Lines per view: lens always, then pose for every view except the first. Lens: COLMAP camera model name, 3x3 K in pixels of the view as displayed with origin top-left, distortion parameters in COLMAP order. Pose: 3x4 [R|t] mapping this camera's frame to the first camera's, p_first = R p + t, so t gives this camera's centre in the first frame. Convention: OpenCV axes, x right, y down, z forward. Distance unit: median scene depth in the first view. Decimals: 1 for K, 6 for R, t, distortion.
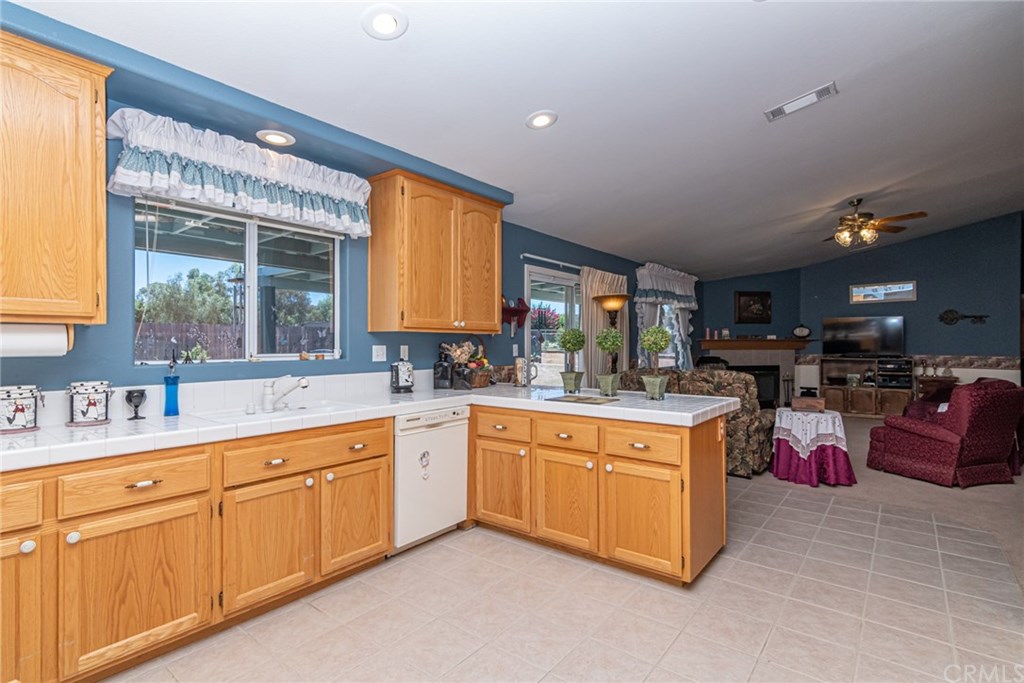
lens RADIAL K [[507.8, 0, 508.9], [0, 507.8, 341.3], [0, 0, 1]] dist [0.004424, 0.000711]
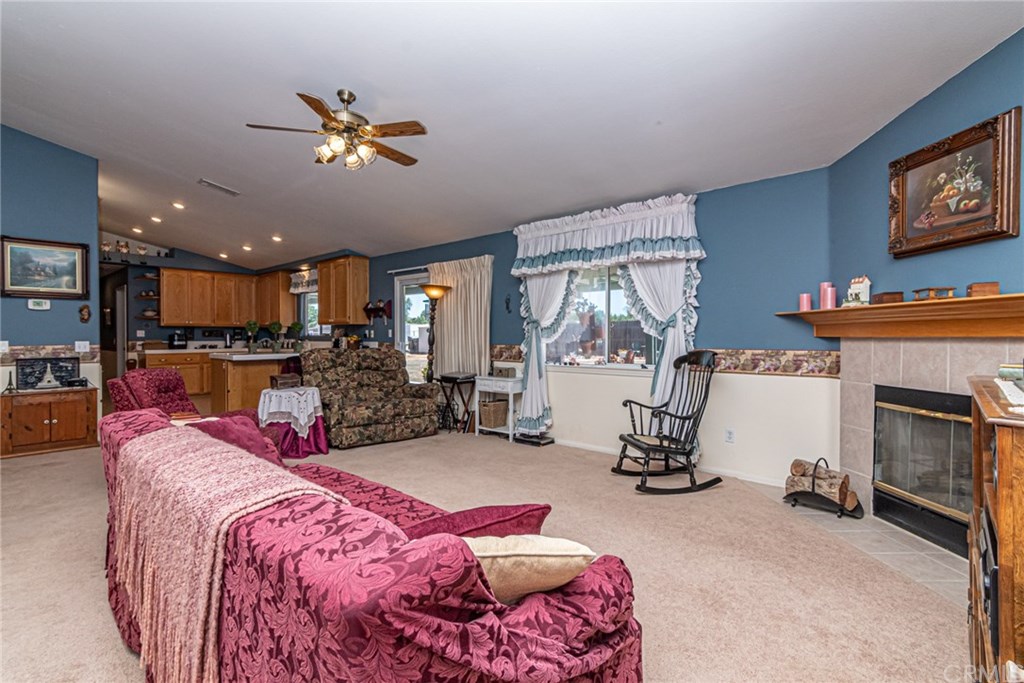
lens RADIAL K [[480.5, 0, 512.0], [0, 480.5, 341.5], [0, 0, 1]] dist [0.000549, -0.000102]
pose [[-0.070574, 0.011922, -0.997435, 0.903983], [0.003549, 0.999925, 0.011701, 0.016680], [0.997500, -0.002714, -0.070611, 0.901094]]
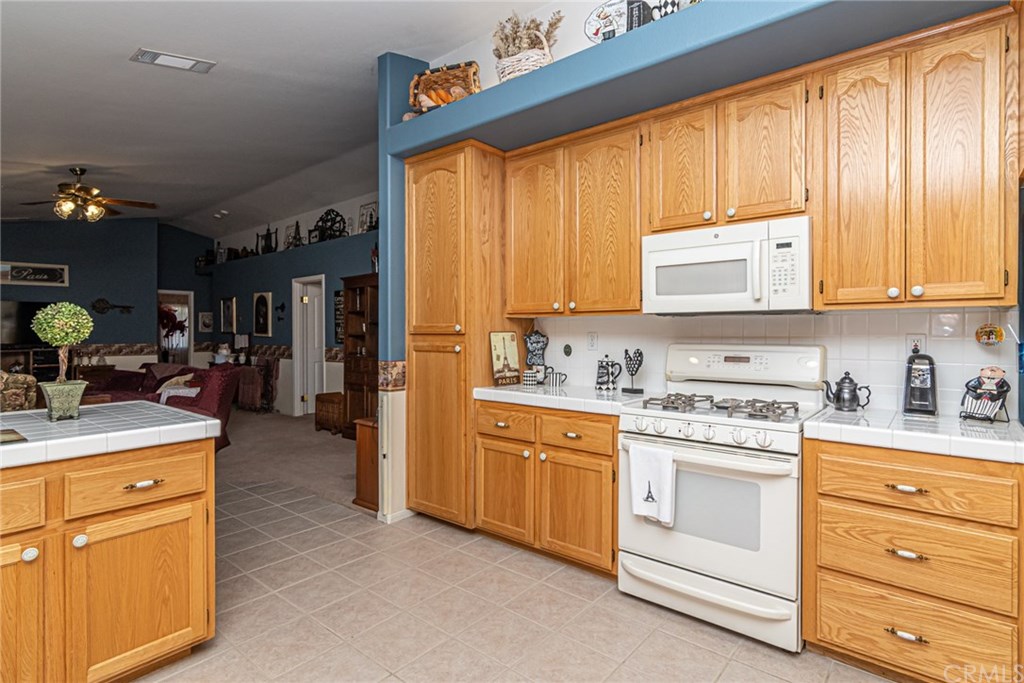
lens RADIAL K [[510.9, 0, 508.8], [0, 510.9, 335.1], [0, 0, 1]] dist [-0.002773, -0.000904]
pose [[0.023213, -0.007064, 0.999706, -0.133005], [-0.001142, 0.999974, 0.007092, 0.001974], [-0.999730, -0.001306, 0.023204, 0.171220]]
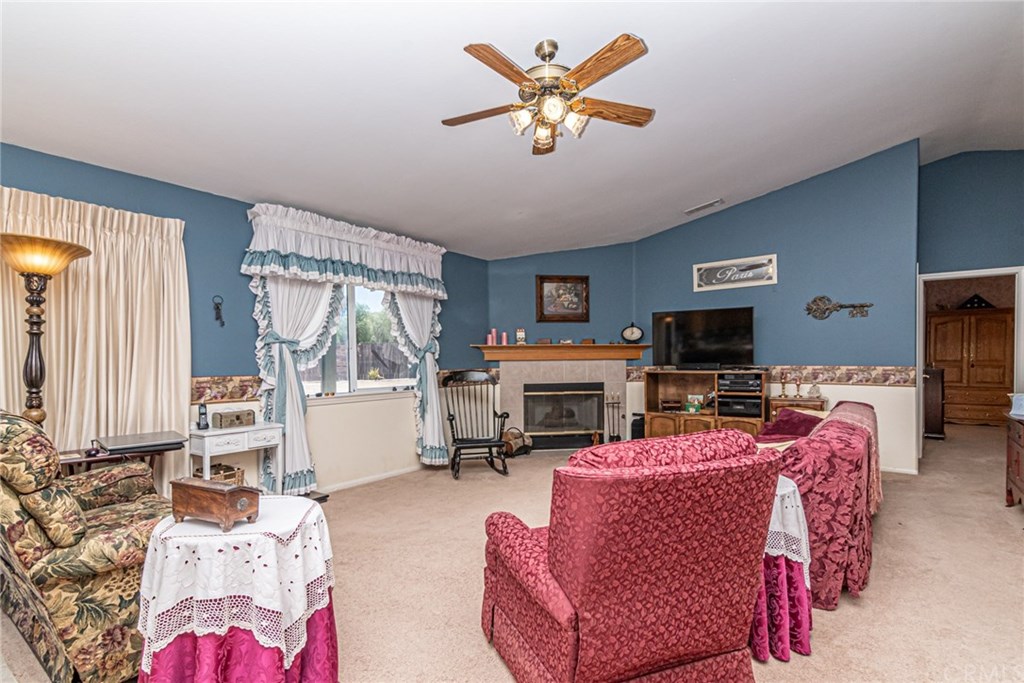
lens RADIAL K [[510.4, 0, 529.0], [0, 510.4, 359.9], [0, 0, 1]] dist [0.023419, -0.000136]
pose [[0.998410, -0.007956, 0.055809, 0.461338], [0.007687, 0.999958, 0.005034, 0.014429], [-0.055847, -0.004597, 0.998429, 0.362871]]
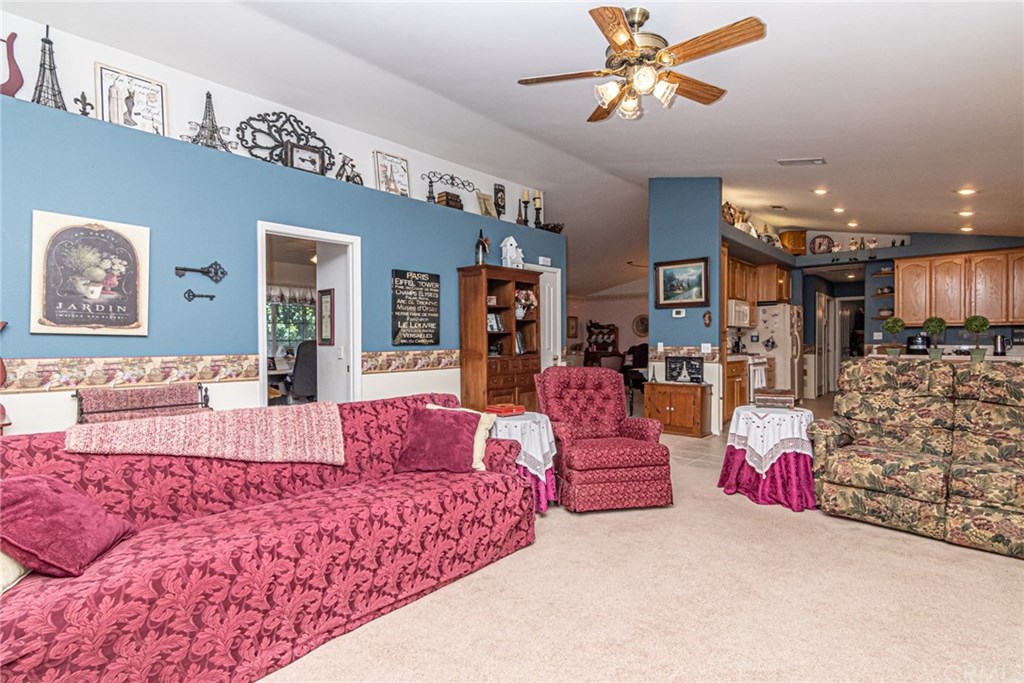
lens RADIAL K [[507.8, 0, 508.9], [0, 507.8, 341.3], [0, 0, 1]] dist [0.004424, 0.000711]
pose [[-0.997932, 0.001288, 0.064267, 0.554588], [0.001331, 0.999999, 0.000628, 0.017777], [-0.064266, 0.000712, -0.997933, 1.069765]]
